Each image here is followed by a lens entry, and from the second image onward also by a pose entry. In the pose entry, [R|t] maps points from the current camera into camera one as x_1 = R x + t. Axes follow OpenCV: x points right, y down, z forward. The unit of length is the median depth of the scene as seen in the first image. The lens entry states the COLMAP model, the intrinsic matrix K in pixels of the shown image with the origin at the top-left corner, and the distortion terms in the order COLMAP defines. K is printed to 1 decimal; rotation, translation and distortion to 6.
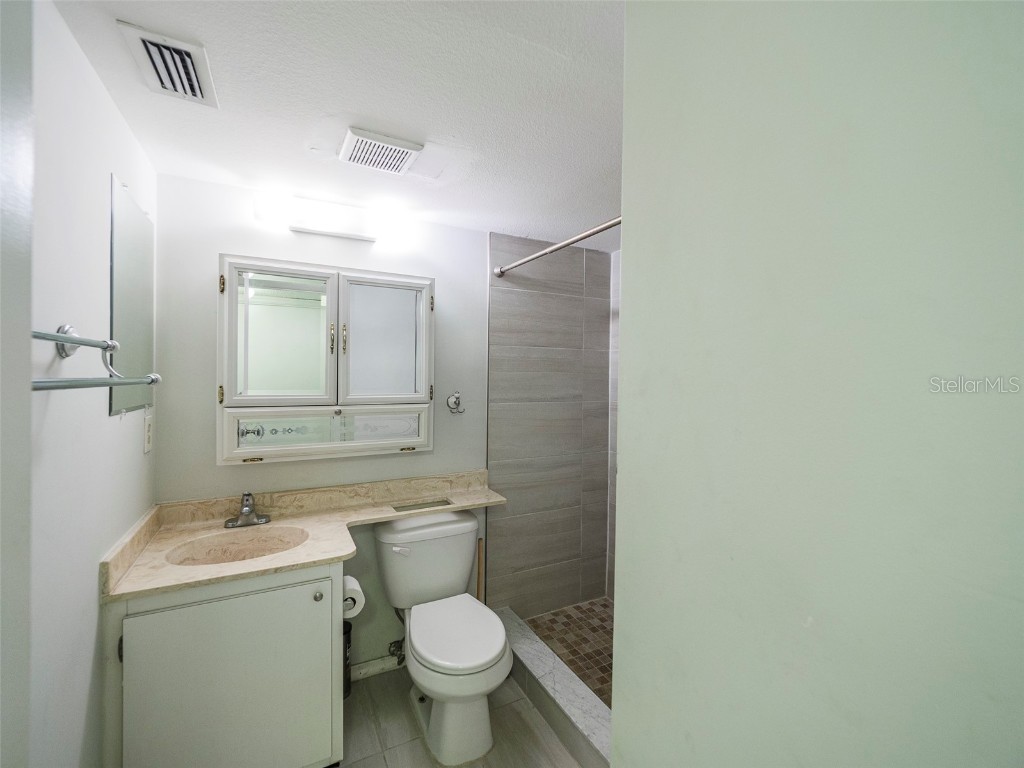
lens RADIAL K [[430.9, 0, 501.1], [0, 430.9, 380.3], [0, 0, 1]] dist [0.016613, -0.017627]
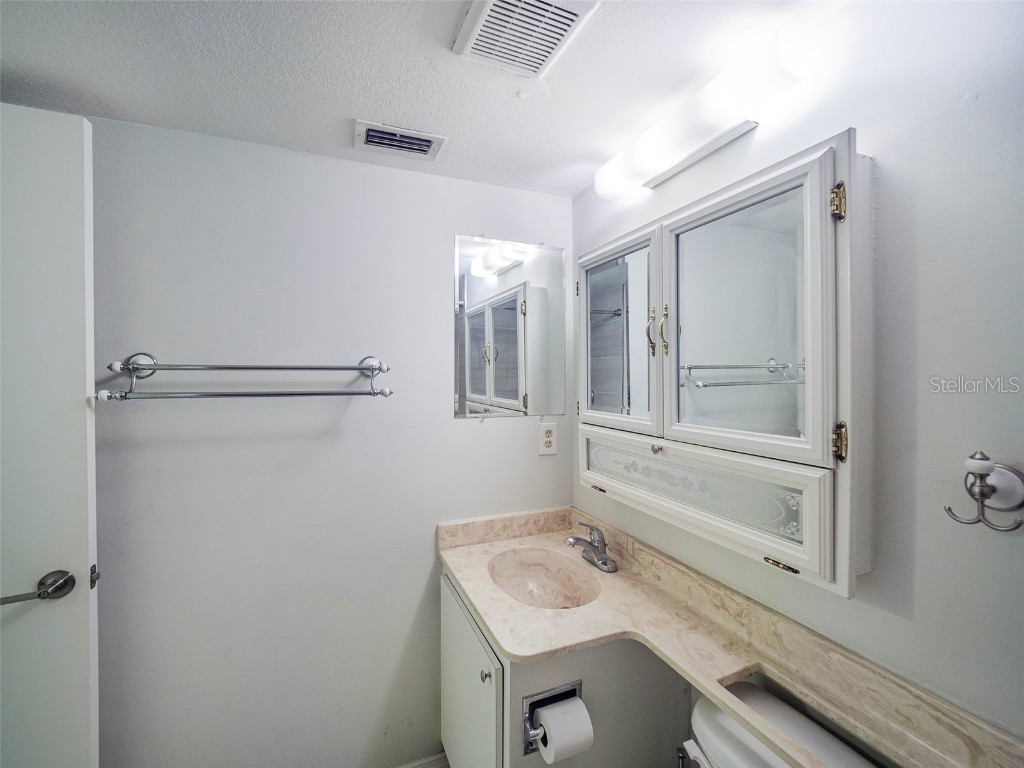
lens RADIAL K [[430.9, 0, 501.1], [0, 430.9, 380.3], [0, 0, 1]] dist [0.016613, -0.017627]
pose [[-0.085580, 0.000288, -0.996331, 0.258095], [-0.012833, 0.999917, 0.001391, -0.023613], [0.996249, 0.012905, -0.085569, 0.814284]]
